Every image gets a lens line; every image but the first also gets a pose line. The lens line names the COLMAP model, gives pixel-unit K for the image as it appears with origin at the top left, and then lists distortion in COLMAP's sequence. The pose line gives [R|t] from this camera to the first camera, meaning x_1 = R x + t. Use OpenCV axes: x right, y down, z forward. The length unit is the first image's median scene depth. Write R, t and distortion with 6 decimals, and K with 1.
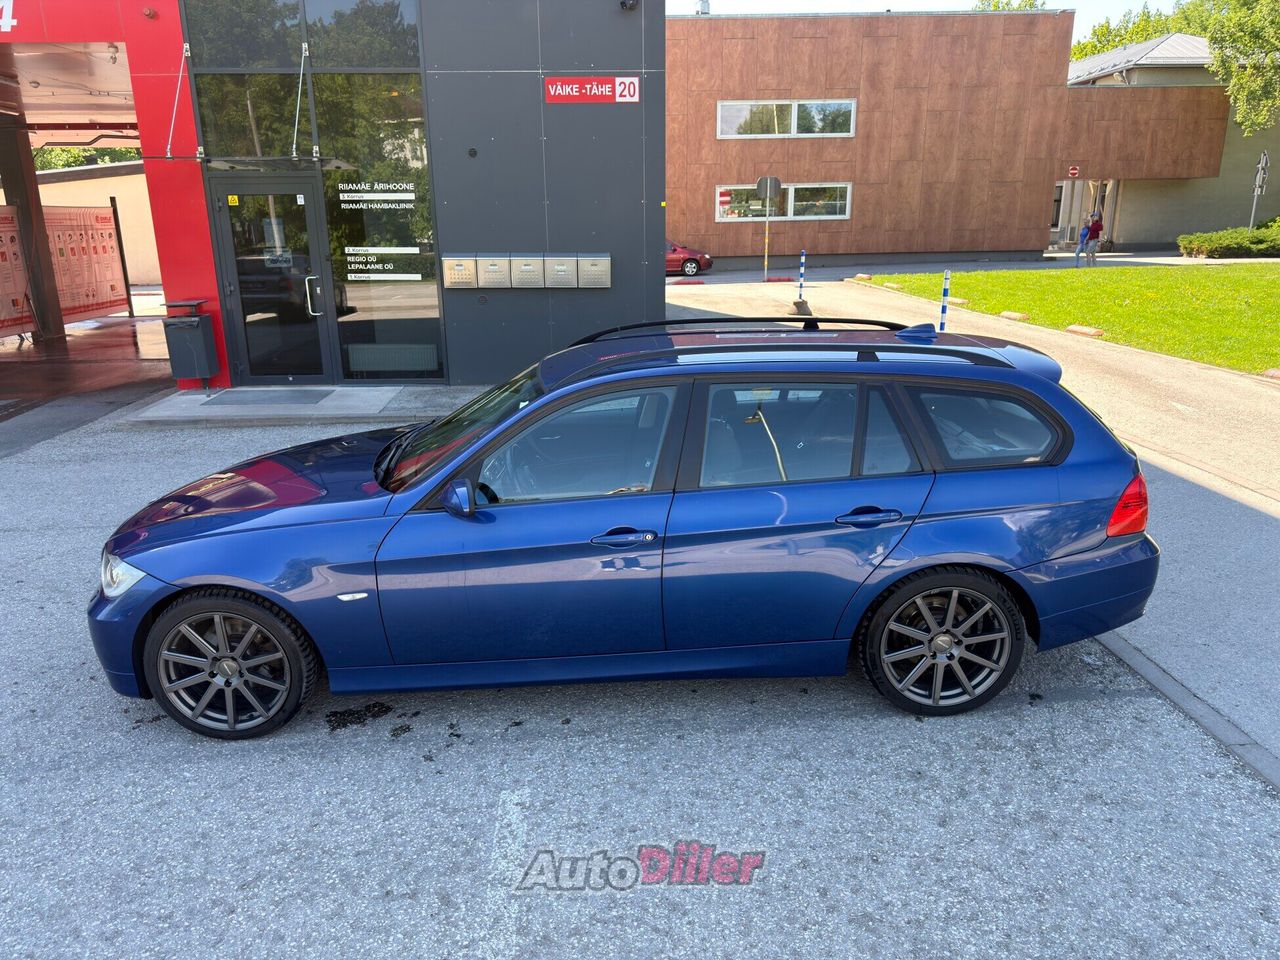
lens RADIAL K [[902.5, 0, 630.9], [0, 902.5, 482.8], [0, 0, 1]] dist [0.037395, -0.045551]
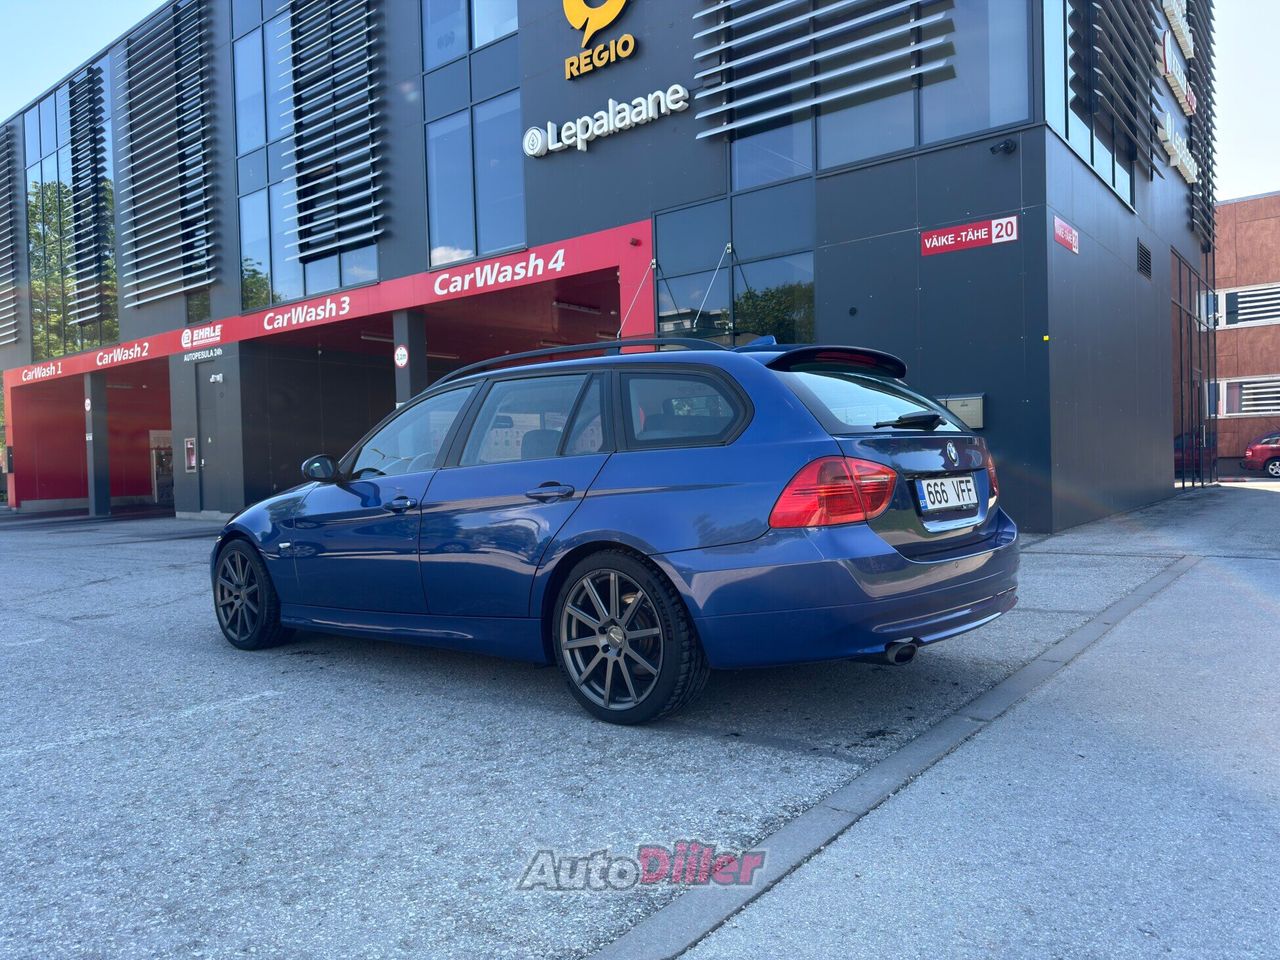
lens RADIAL K [[902.5, 0, 637.7], [0, 902.5, 487.0], [0, 0, 1]] dist [0.037395, -0.045551]
pose [[0.745703, 0.006866, -0.666243, 0.341481], [-0.165816, 0.970398, -0.175591, 0.065206], [0.645315, 0.241413, 0.724768, 0.110704]]
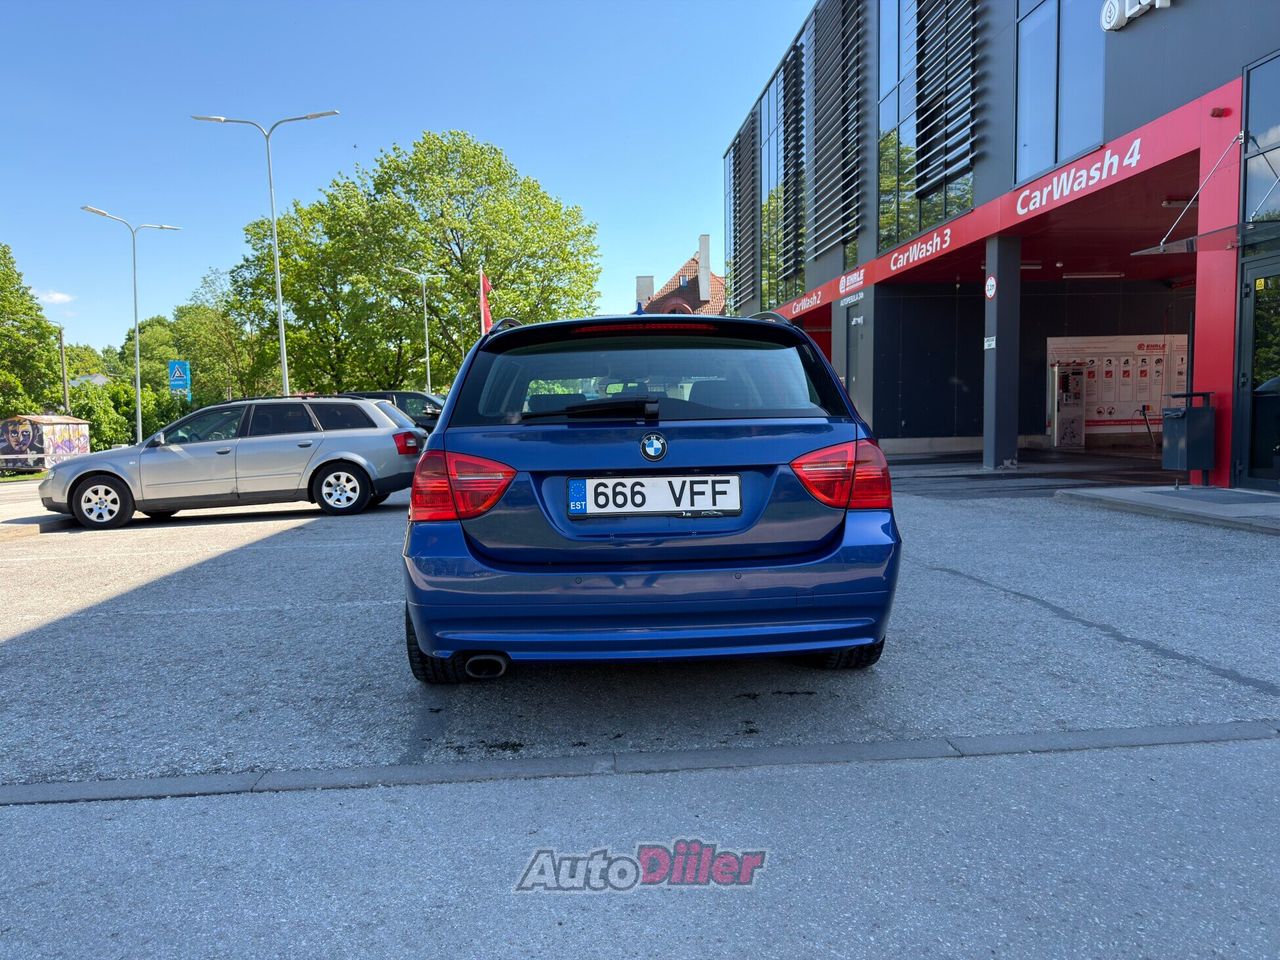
lens RADIAL K [[902.5, 0, 629.4], [0, 902.5, 490.1], [0, 0, 1]] dist [0.037395, -0.045551]
pose [[0.008941, 0.096824, -0.995261, 0.473077], [-0.256521, 0.962216, 0.091305, -0.033262], [0.966497, 0.254489, 0.033441, 0.406140]]
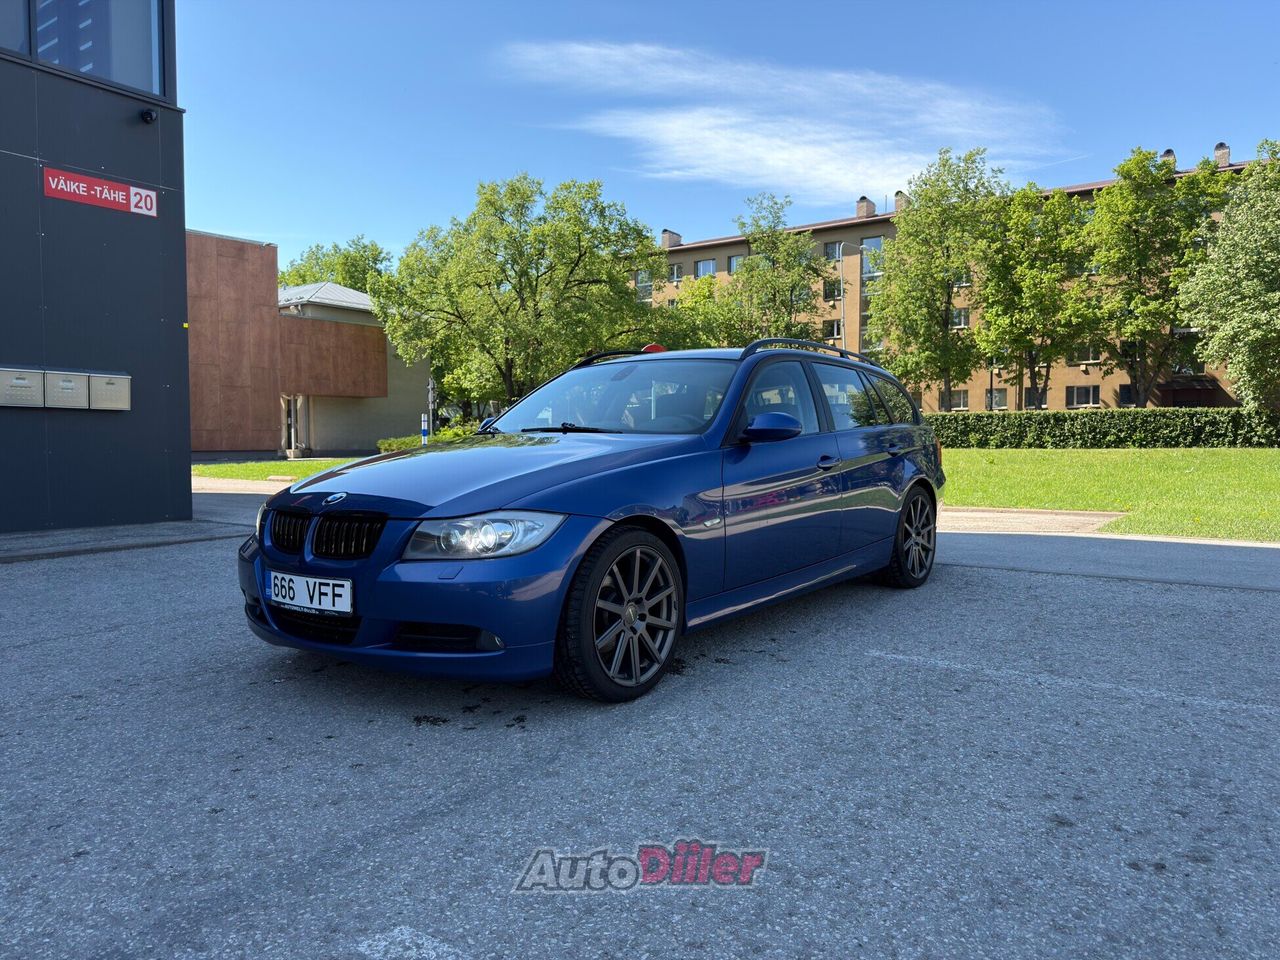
lens RADIAL K [[902.5, 0, 645.6], [0, 902.5, 479.9], [0, 0, 1]] dist [0.037395, -0.045551]
pose [[0.615190, -0.021168, 0.788094, -0.405048], [0.214331, 0.966480, -0.141348, 0.071186], [-0.758685, 0.255869, 0.599106, 0.139461]]
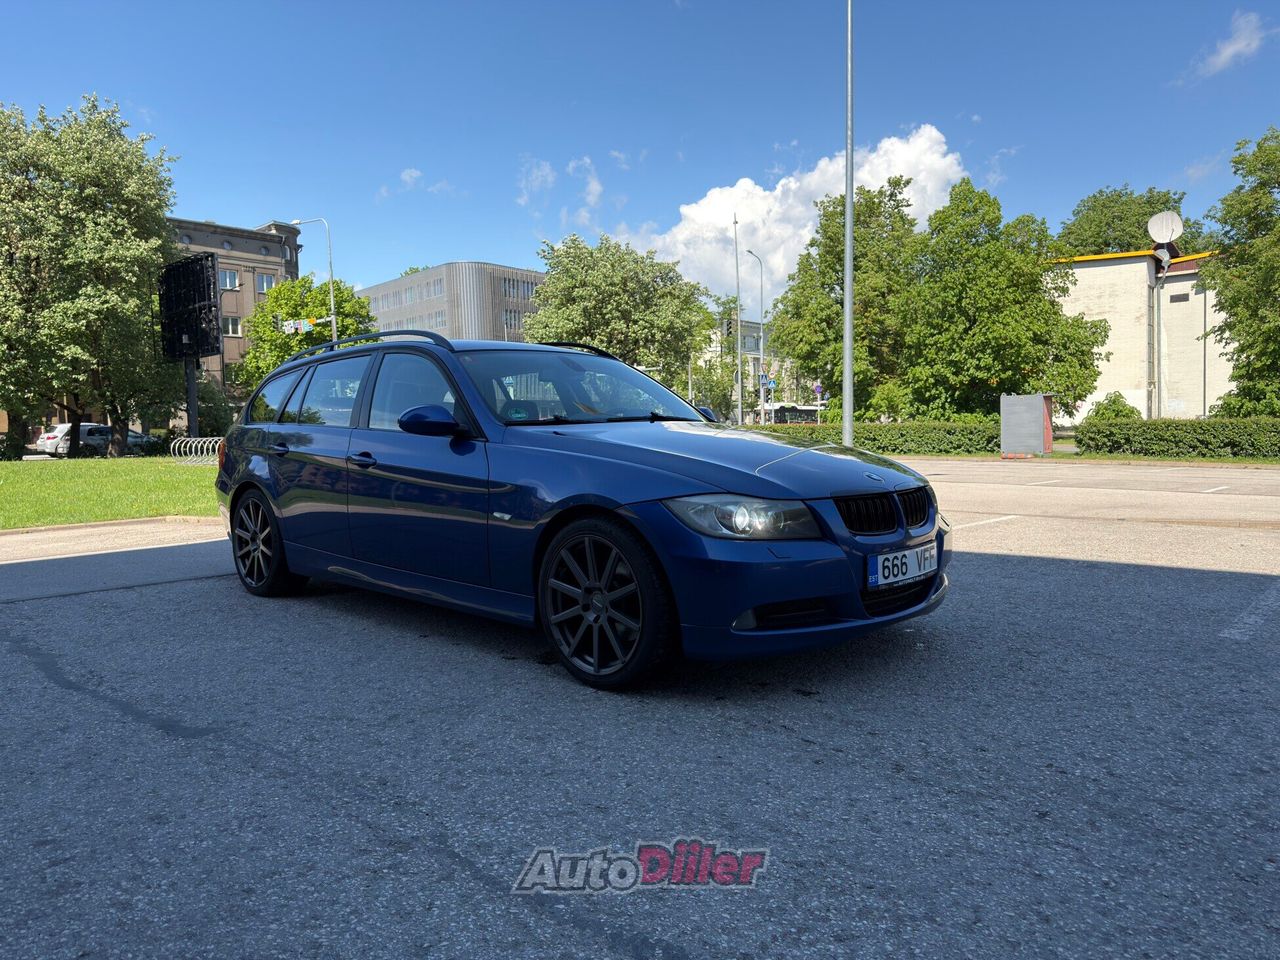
lens RADIAL K [[902.5, 0, 628.5], [0, 902.5, 472.4], [0, 0, 1]] dist [0.037395, -0.045551]
pose [[-0.706071, 0.002763, 0.708136, -0.395866], [0.227301, 0.947962, 0.222940, -0.065431], [-0.670670, 0.318372, -0.669957, 0.619963]]
